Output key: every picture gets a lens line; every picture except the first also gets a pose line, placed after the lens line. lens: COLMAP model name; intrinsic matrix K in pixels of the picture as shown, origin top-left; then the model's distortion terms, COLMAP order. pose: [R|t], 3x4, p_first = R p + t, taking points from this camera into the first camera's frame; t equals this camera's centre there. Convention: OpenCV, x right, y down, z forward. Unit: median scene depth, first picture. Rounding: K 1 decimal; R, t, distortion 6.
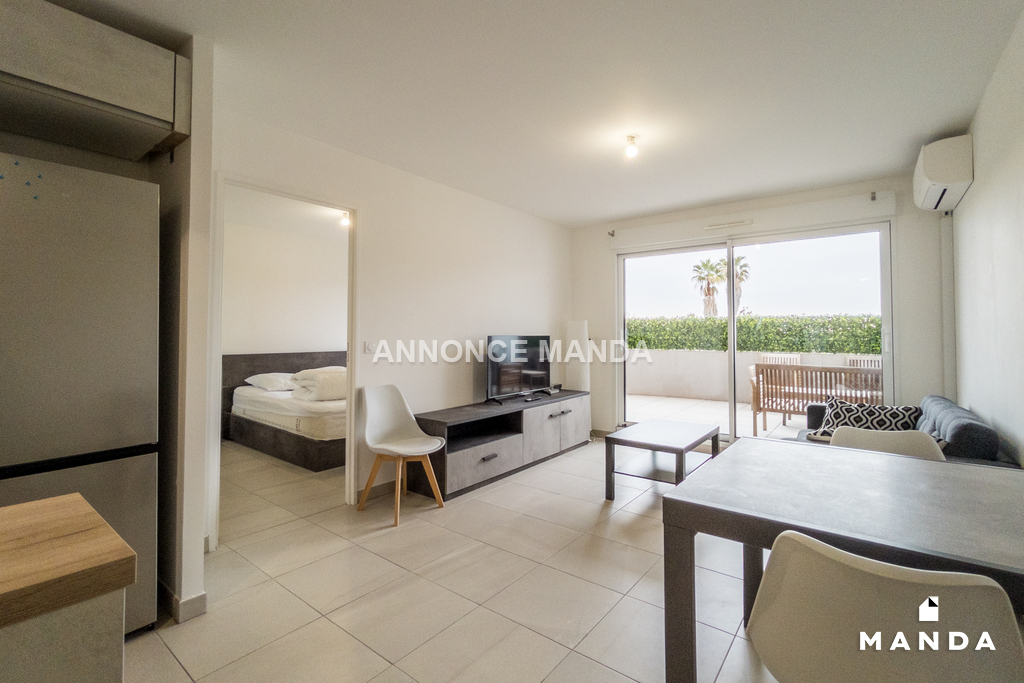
lens RADIAL K [[453.6, 0, 508.9], [0, 453.6, 324.2], [0, 0, 1]] dist [0.000237, 0.000574]
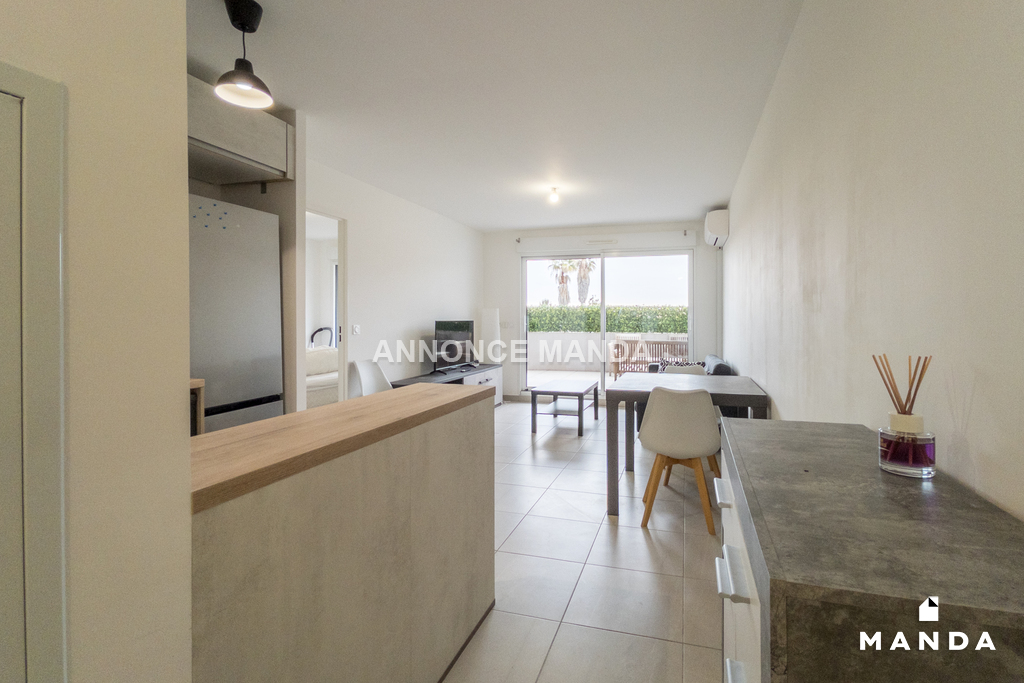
lens RADIAL K [[494.3, 0, 539.6], [0, 494.3, 323.3], [0, 0, 1]] dist [0.000334, 0.000179]
pose [[0.926530, -0.003649, 0.376204, -0.278586], [-0.007415, 0.999582, 0.027957, -0.007172], [-0.376149, -0.028692, 0.926115, -0.364332]]
